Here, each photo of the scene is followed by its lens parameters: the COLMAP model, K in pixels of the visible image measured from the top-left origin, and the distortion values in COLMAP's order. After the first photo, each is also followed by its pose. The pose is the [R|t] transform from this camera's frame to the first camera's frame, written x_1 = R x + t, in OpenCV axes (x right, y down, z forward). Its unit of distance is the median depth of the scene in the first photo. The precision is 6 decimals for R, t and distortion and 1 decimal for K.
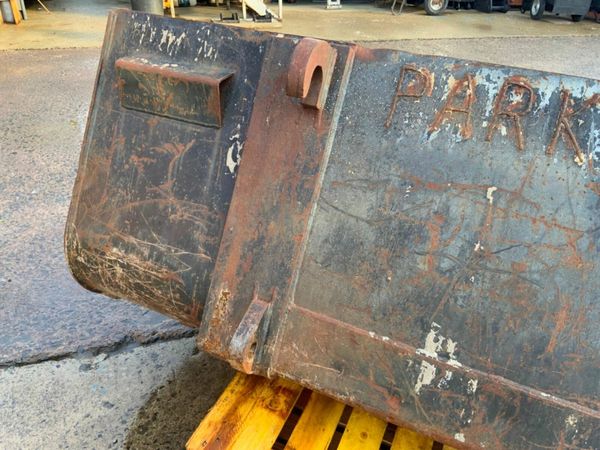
lens RADIAL K [[490.5, 0, 300.0], [0, 490.5, 225.0], [0, 0, 1]] dist [0.093264, -0.166837]
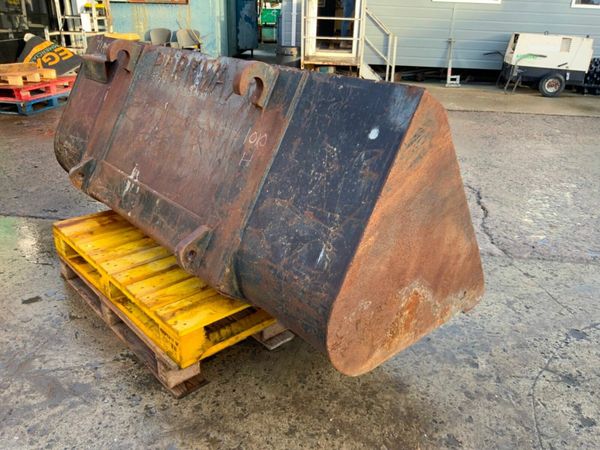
lens RADIAL K [[490.5, 0, 300.0], [0, 490.5, 225.0], [0, 0, 1]] dist [0.093264, -0.166837]
pose [[0.916997, 0.146653, -0.370956, 1.432435], [-0.204717, 0.971174, -0.122115, 0.468720], [0.342355, 0.187920, 0.920586, -0.549282]]
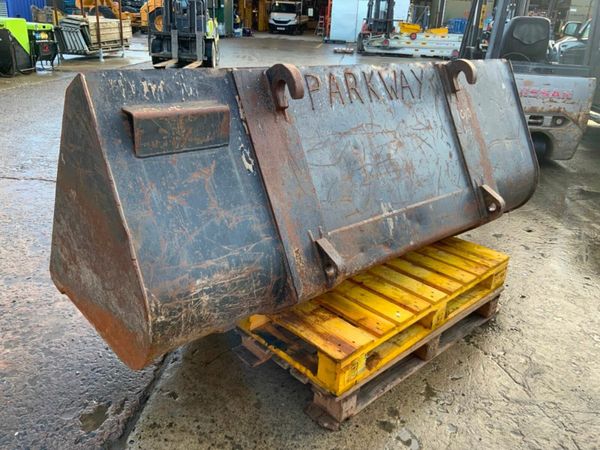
lens RADIAL K [[490.5, 0, 300.0], [0, 490.5, 225.0], [0, 0, 1]] dist [0.093264, -0.166837]
pose [[0.394154, -0.376844, 0.838231, -1.190163], [0.458095, 0.871249, 0.176282, -0.150193], [-0.796738, 0.314507, 0.516036, 0.256044]]
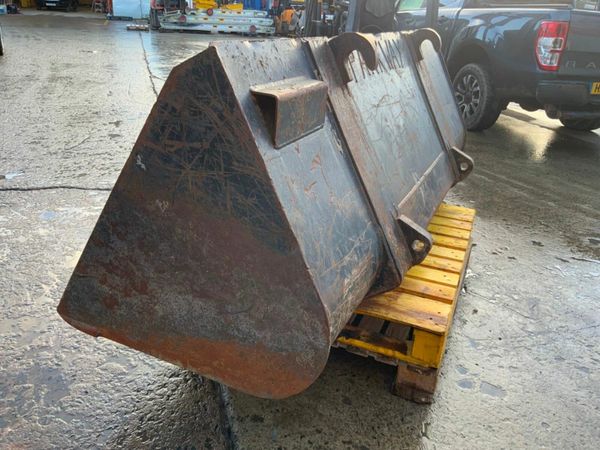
lens RADIAL K [[495.4, 0, 300.0], [0, 495.4, 225.0], [0, 0, 1]] dist [0.047301, -0.074351]
pose [[-0.002510, -0.441998, 0.897013, -1.238923], [0.483020, 0.784899, 0.388105, -0.467877], [-0.875606, 0.434249, 0.211524, 0.875637]]
